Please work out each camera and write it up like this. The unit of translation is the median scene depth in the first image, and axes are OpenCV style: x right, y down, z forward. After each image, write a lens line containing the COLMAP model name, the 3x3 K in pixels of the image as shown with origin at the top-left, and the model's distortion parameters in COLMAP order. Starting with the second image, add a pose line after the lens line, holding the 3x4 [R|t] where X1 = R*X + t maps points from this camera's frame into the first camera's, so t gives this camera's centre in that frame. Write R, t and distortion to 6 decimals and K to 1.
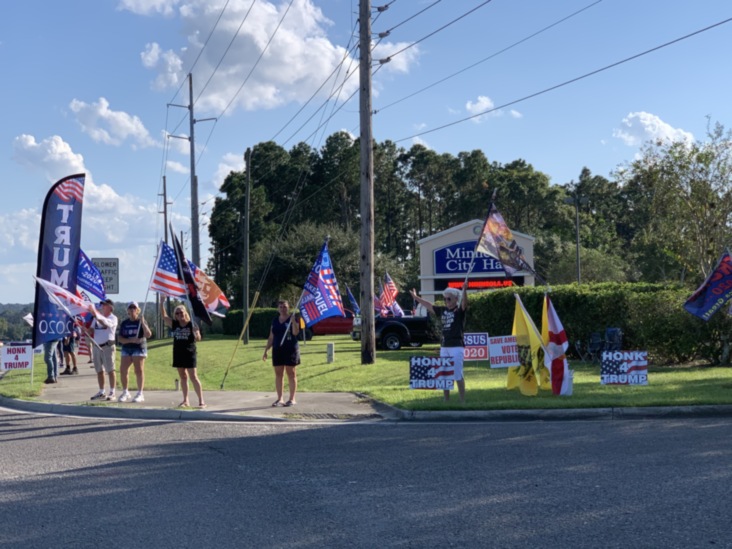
lens RADIAL K [[1271.5, 0, 366.0], [0, 1271.5, 274.5], [0, 0, 1]] dist [-0.115244, 2.075623]
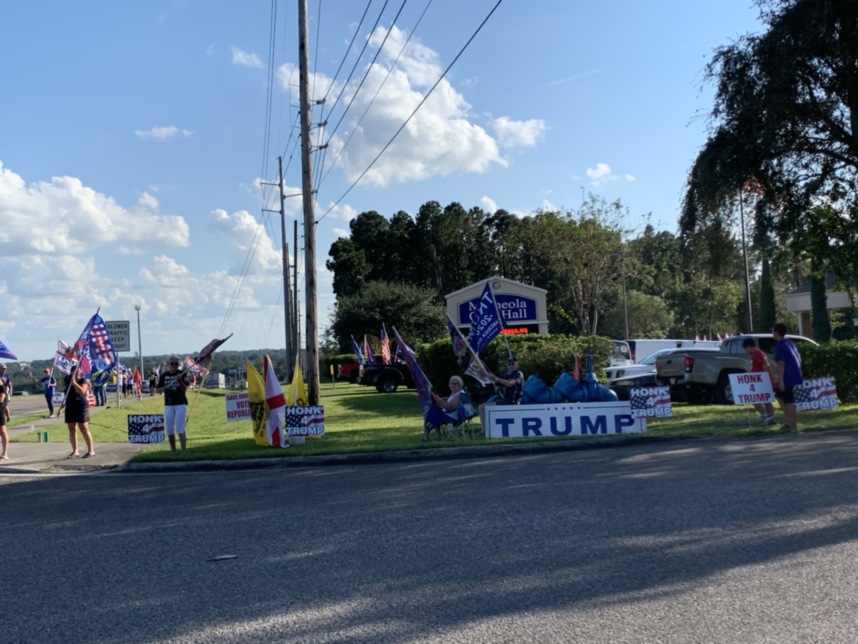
lens RADIAL K [[1086.1, 0, 432.0], [0, 1086.1, 286.5], [0, 0, 1]] dist [0.177928, -0.471384]
pose [[0.997339, -0.026310, -0.067988, 0.047708], [0.024158, 0.999186, -0.032296, -0.001543], [0.068782, 0.030568, 0.997163, 0.003843]]
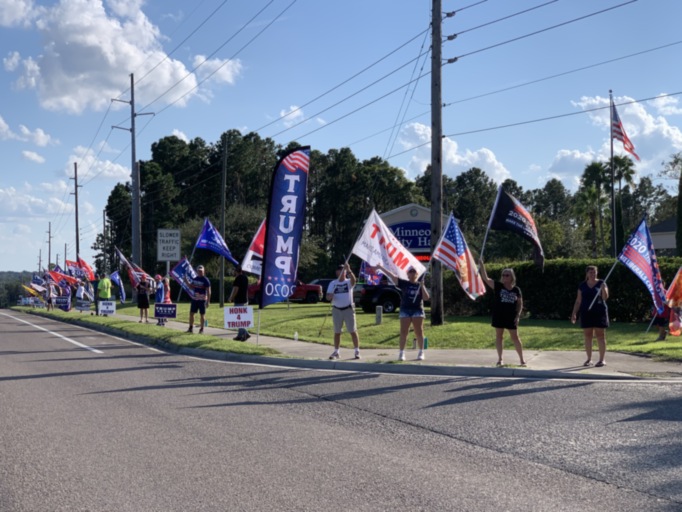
lens RADIAL K [[1038.8, 0, 341.0], [0, 1038.8, 256.0], [0, 0, 1]] dist [0.049862, 0.069228]
pose [[0.989874, 0.013436, 0.141315, -0.057714], [-0.014023, 0.999897, 0.003161, 0.001757], [-0.141258, -0.005110, 0.989960, 0.022398]]
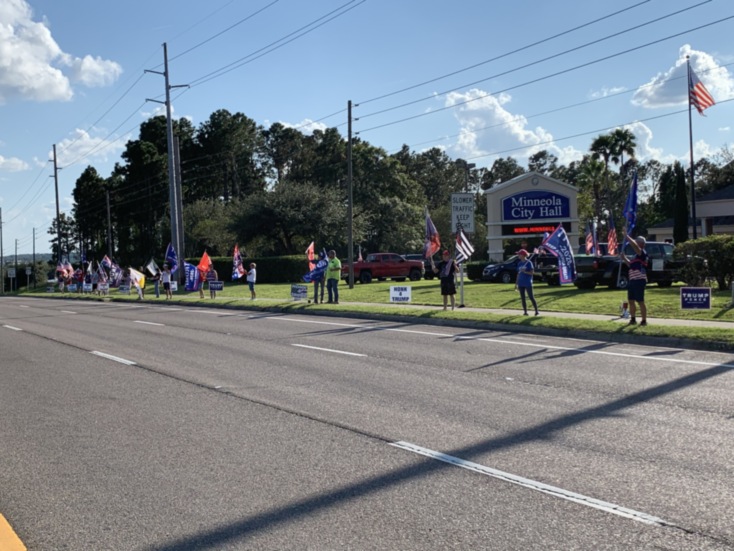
lens RADIAL K [[929.1, 0, 369.6], [0, 929.1, 245.1], [0, 0, 1]] dist [0.177928, -0.471384]
pose [[0.959024, -0.013142, 0.283020, -0.141548], [0.009687, 0.999861, 0.013602, 0.004378], [-0.283159, -0.010303, 0.959018, 0.122836]]
